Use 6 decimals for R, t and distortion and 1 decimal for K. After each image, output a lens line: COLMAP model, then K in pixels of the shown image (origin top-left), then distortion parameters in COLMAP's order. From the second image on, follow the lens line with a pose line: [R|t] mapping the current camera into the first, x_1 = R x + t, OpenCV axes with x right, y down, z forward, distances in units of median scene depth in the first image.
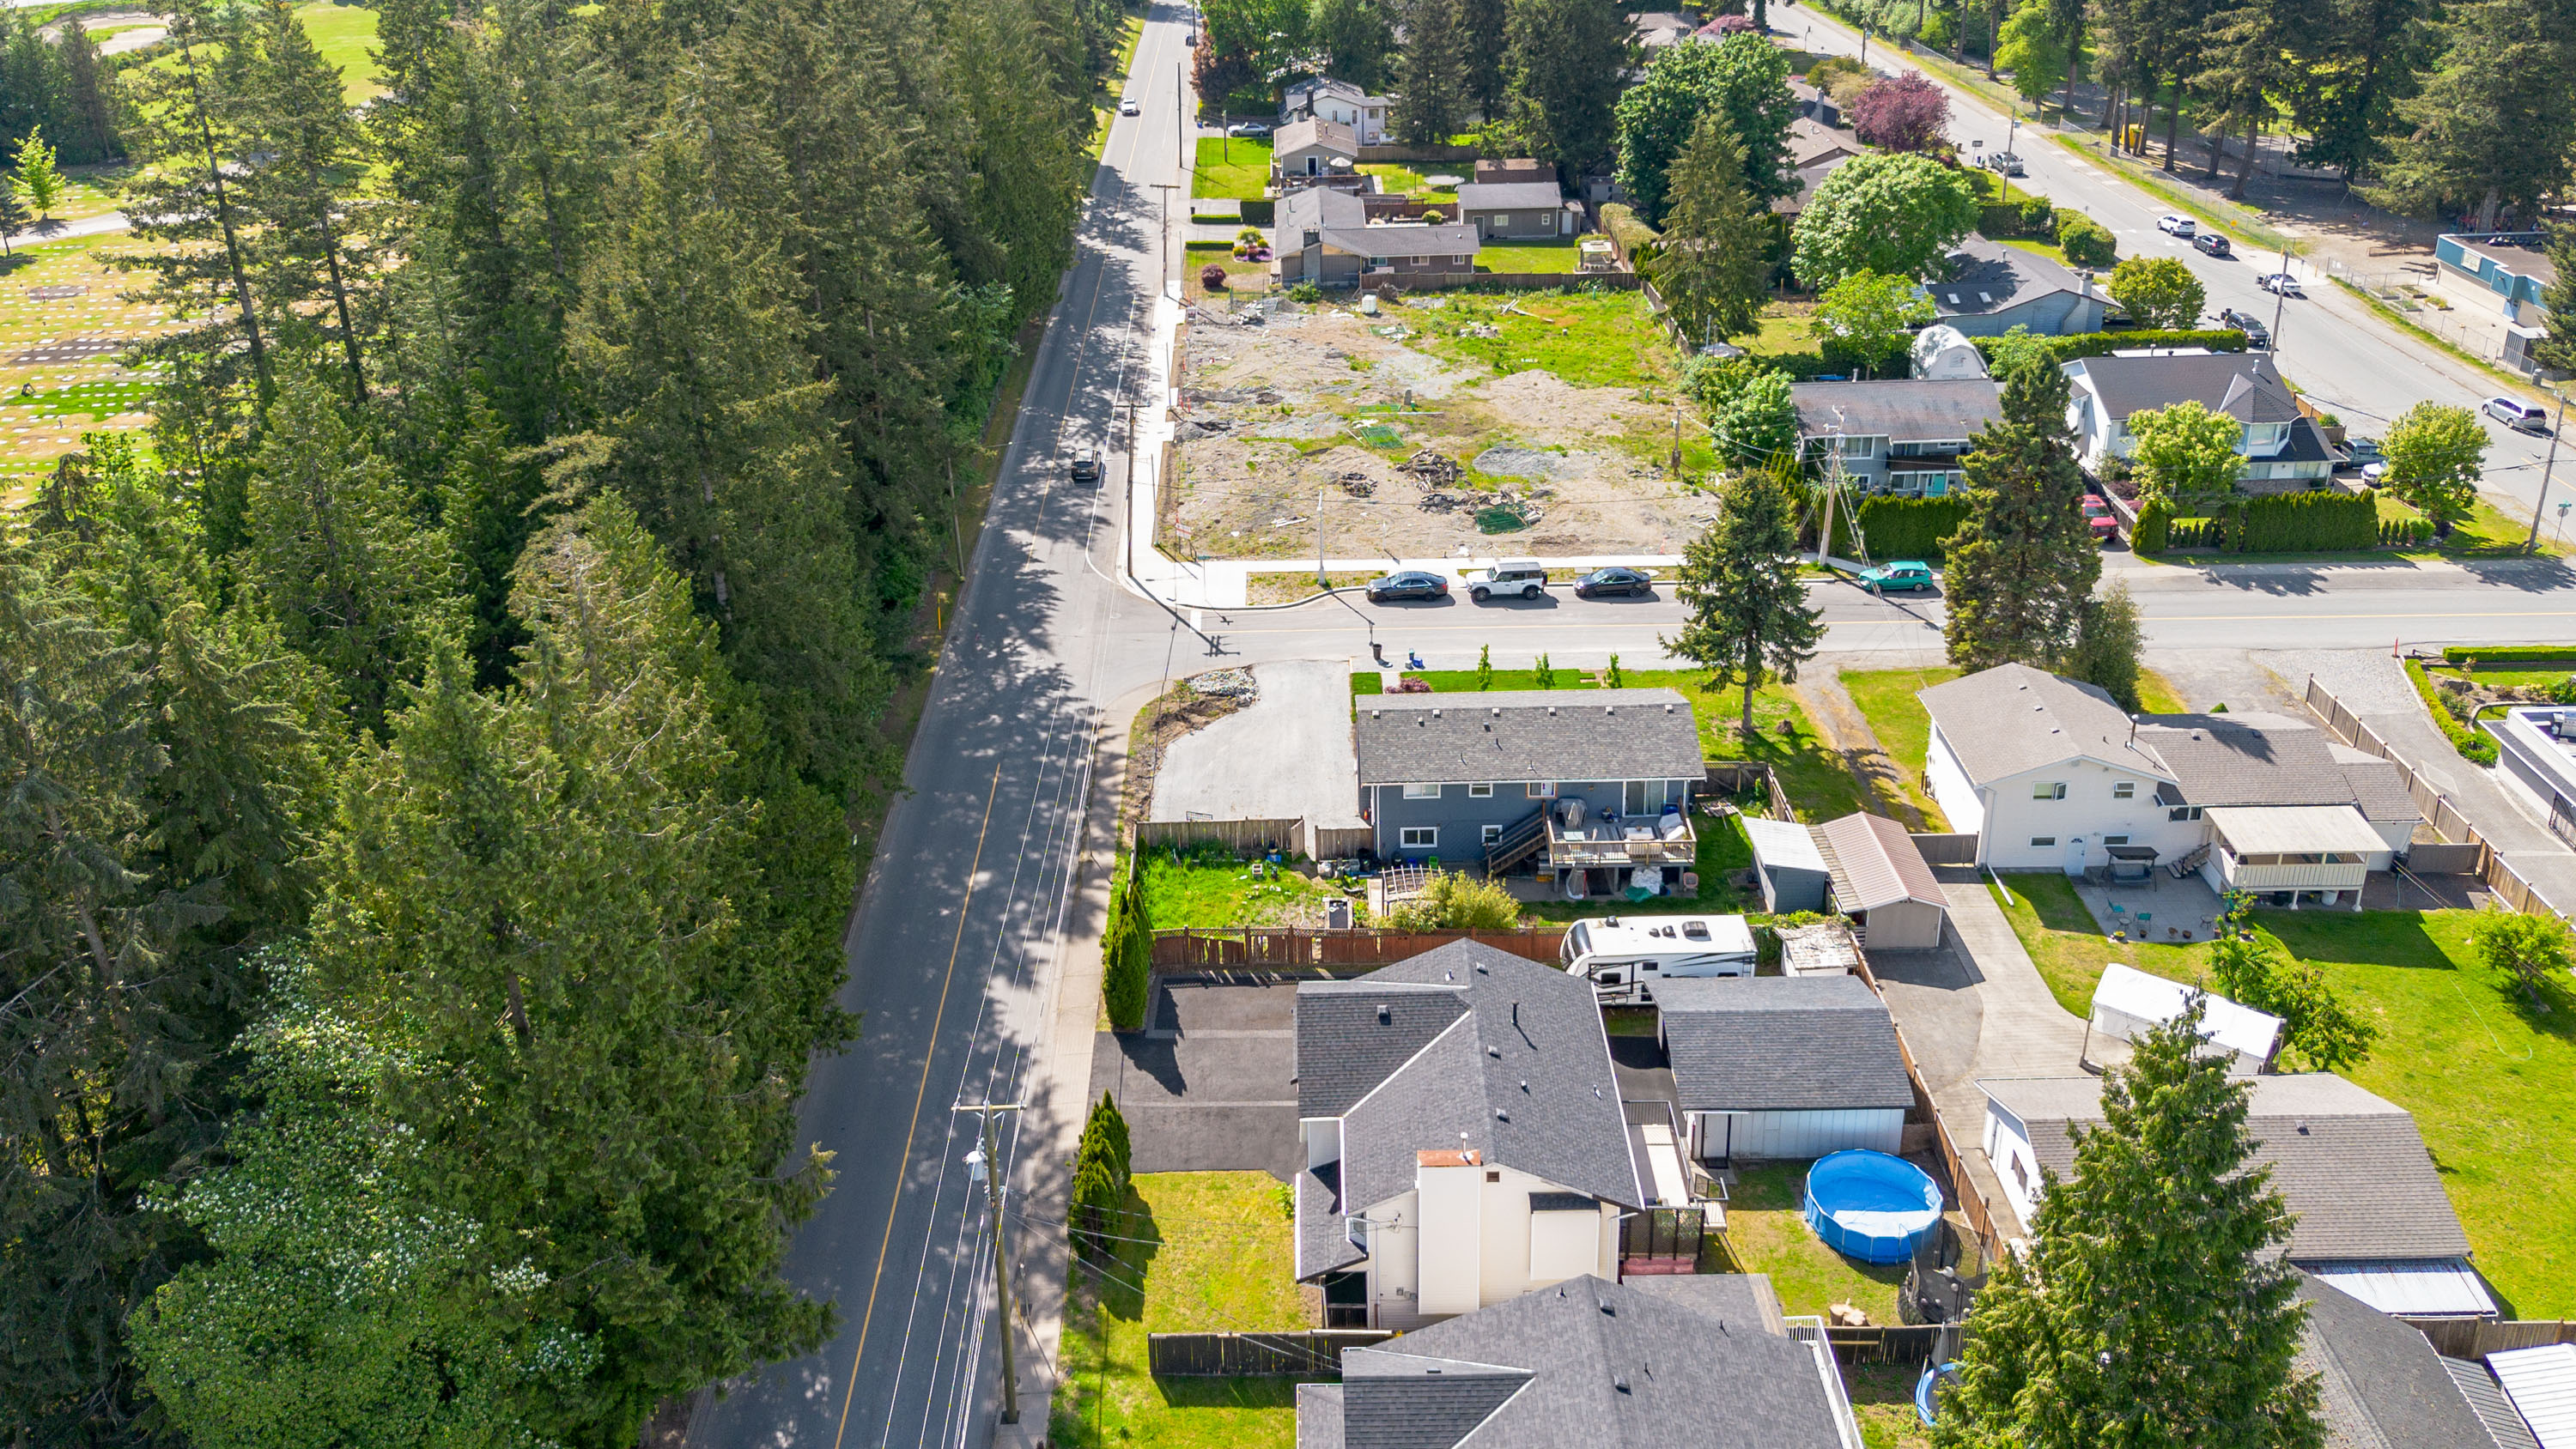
lens RADIAL K [[2016.2, 0, 1291.4], [0, 2016.2, 542.3], [0, 0, 1]] dist [0.072037, -0.101651]
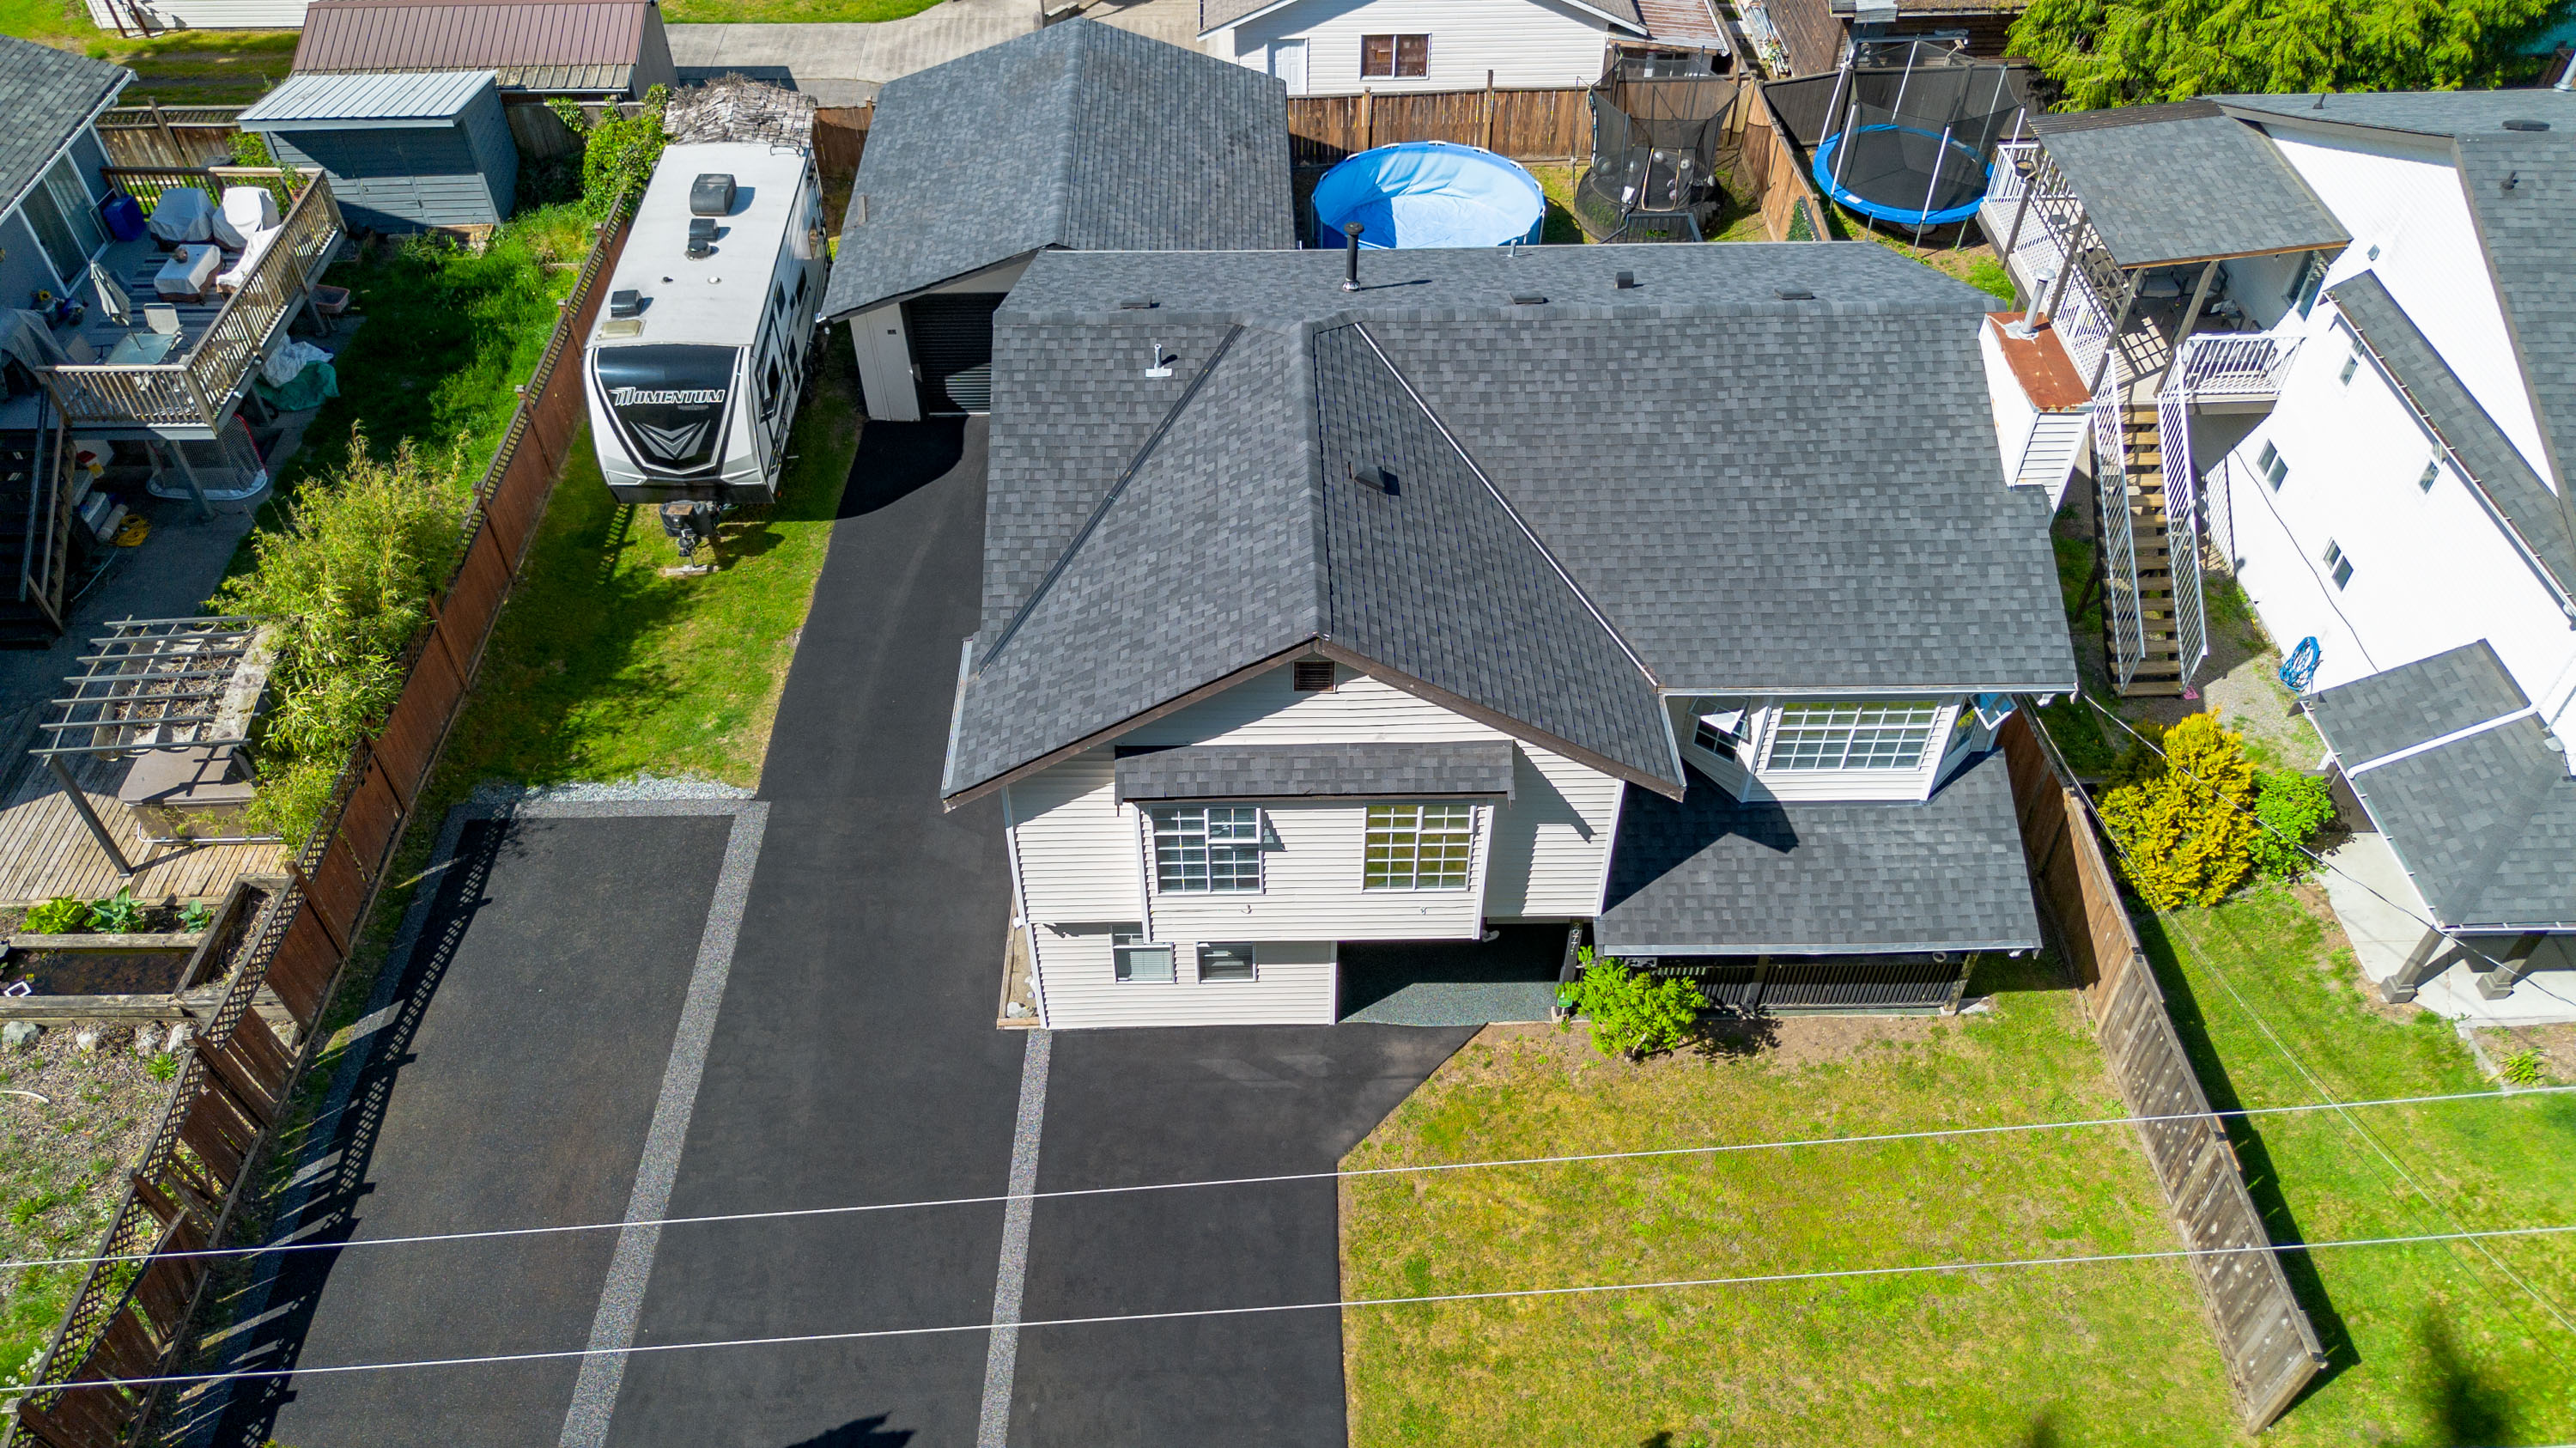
lens RADIAL K [[1872.0, 0, 1287.3], [0, 1872.0, 698.2], [0, 0, 1]] dist [0.027937, -0.008592]
pose [[-0.022159, -0.683842, 0.729293, -0.110284], [0.383291, 0.667921, 0.637941, 0.036329], [-0.923362, 0.293667, 0.247310, 0.545062]]
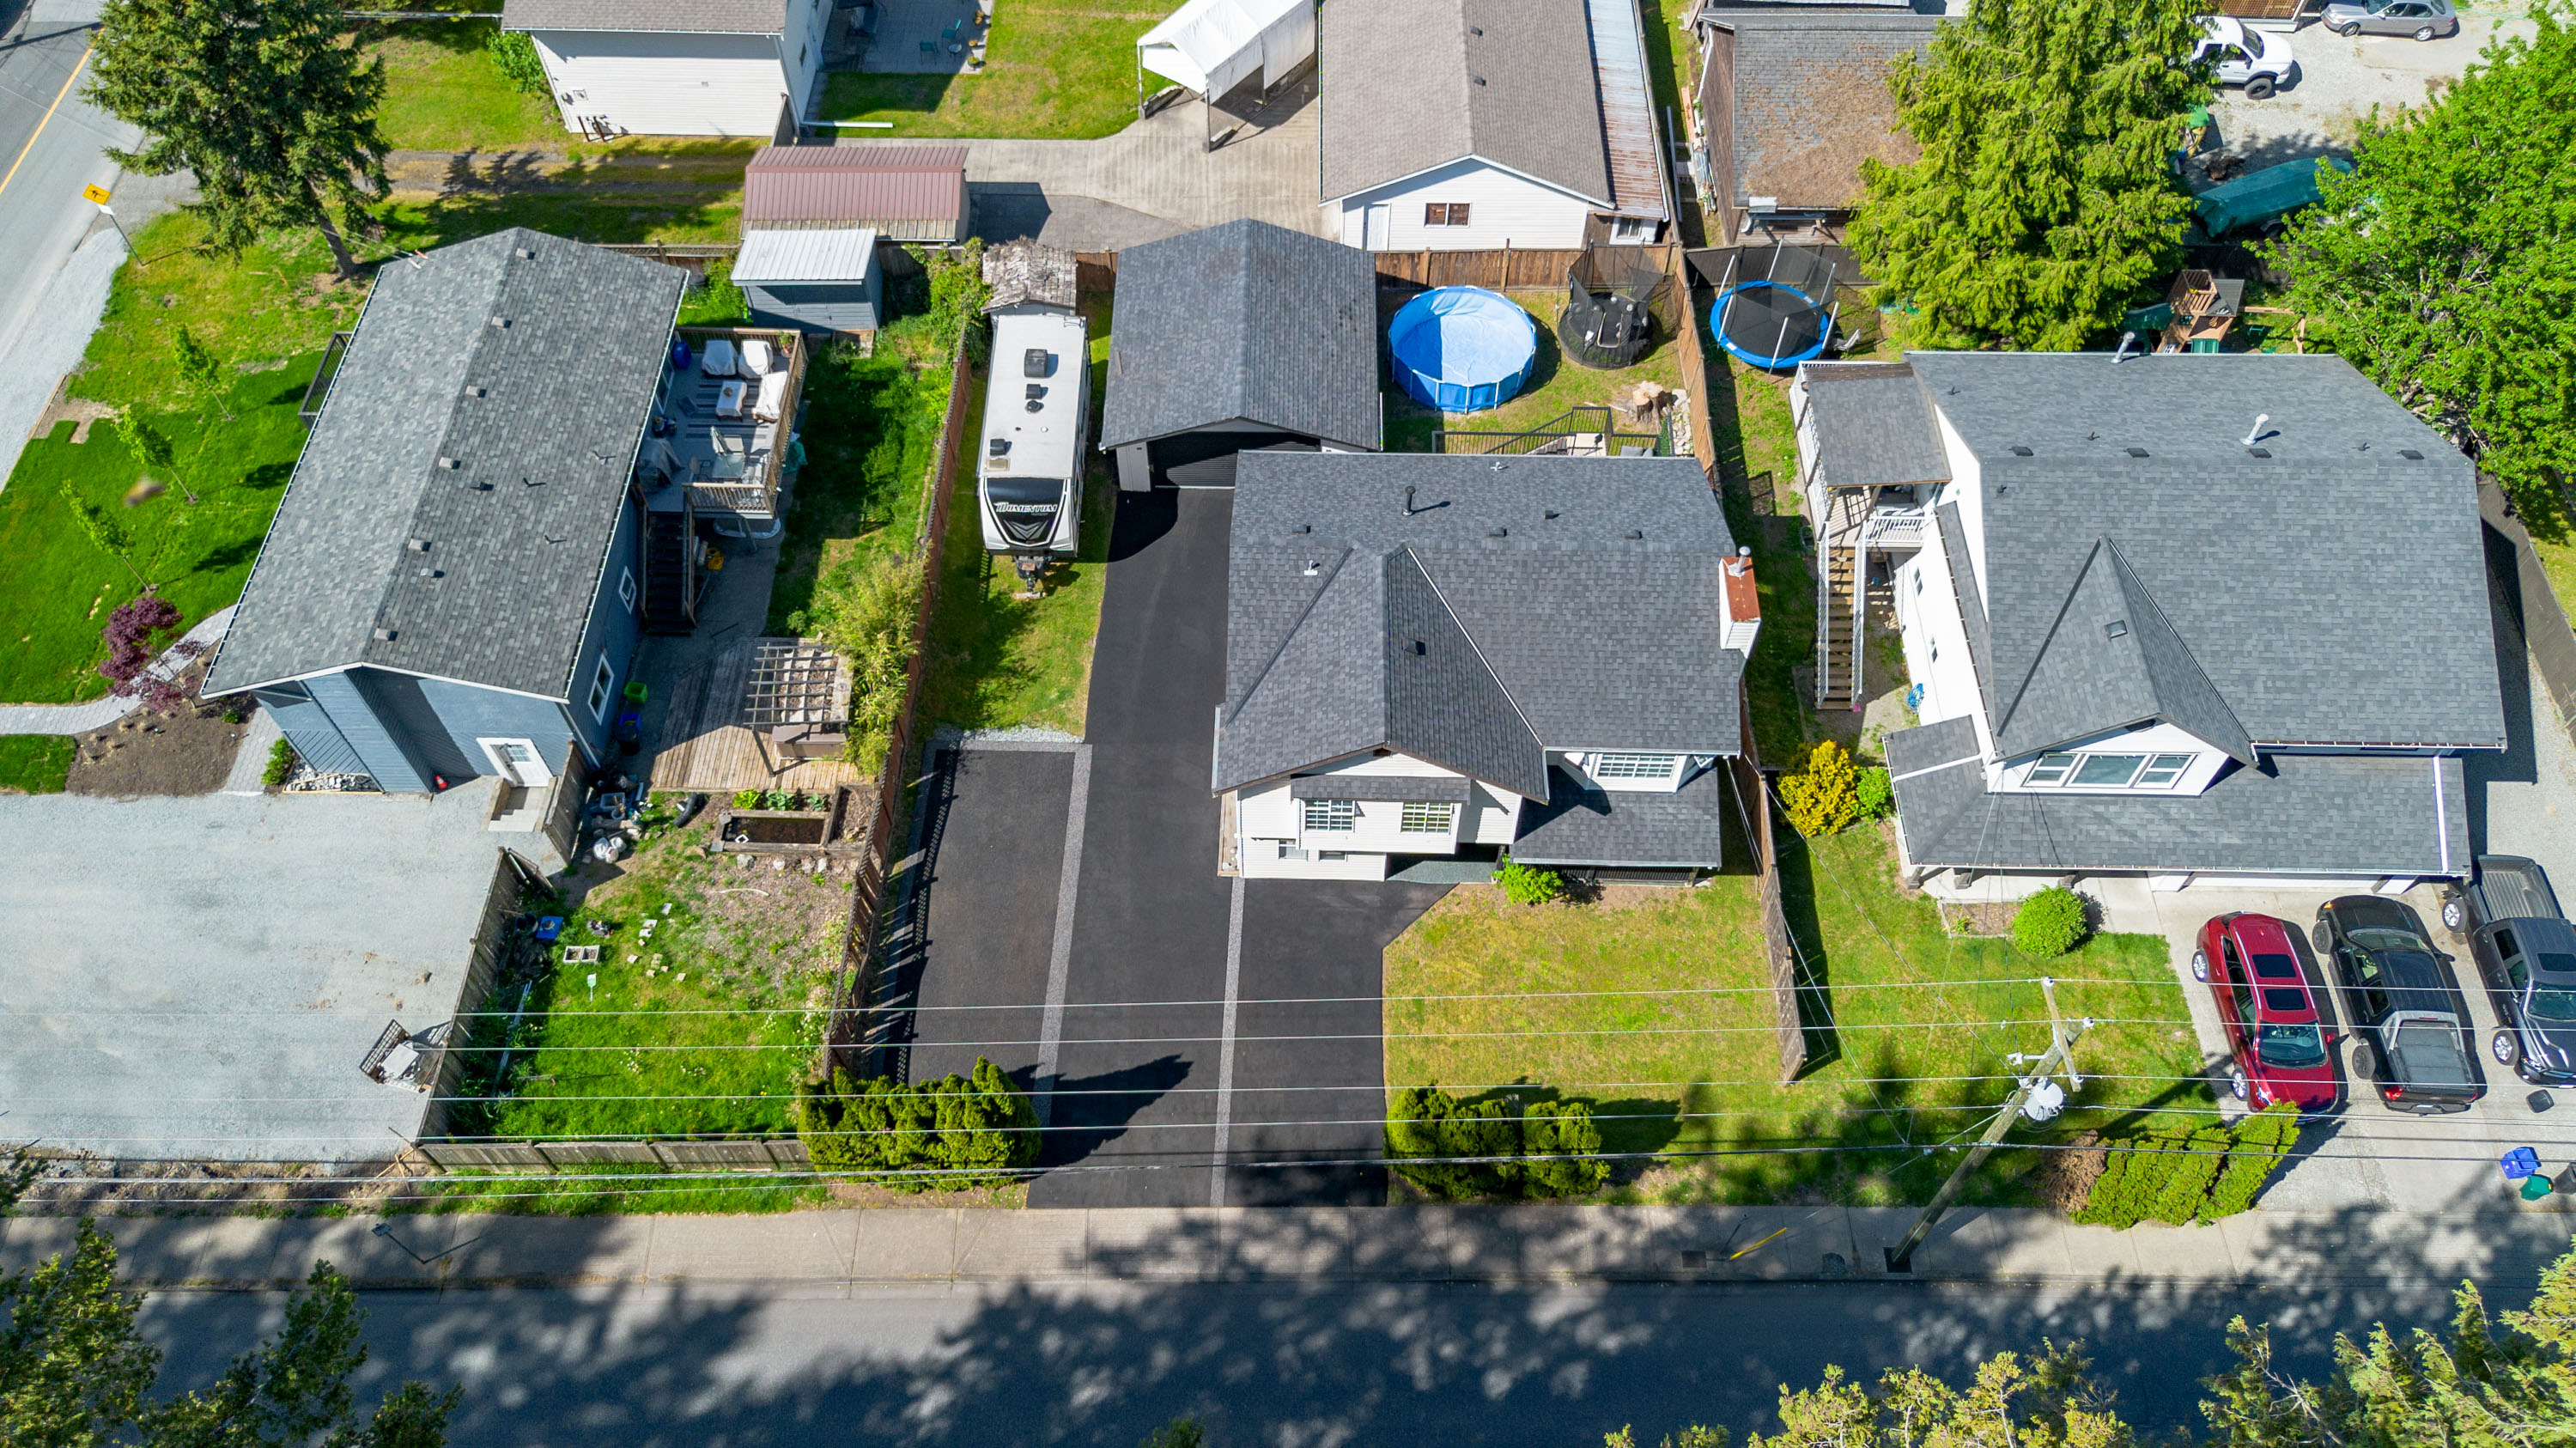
lens RADIAL K [[1884.1, 0, 1286.5], [0, 1884.1, 696.9], [0, 0, 1]] dist [0.066749, -0.059454]
pose [[0.019609, -0.802005, 0.596995, -0.198896], [0.380124, 0.558250, 0.737470, -0.138536], [-0.924728, 0.212471, 0.315808, 0.483556]]
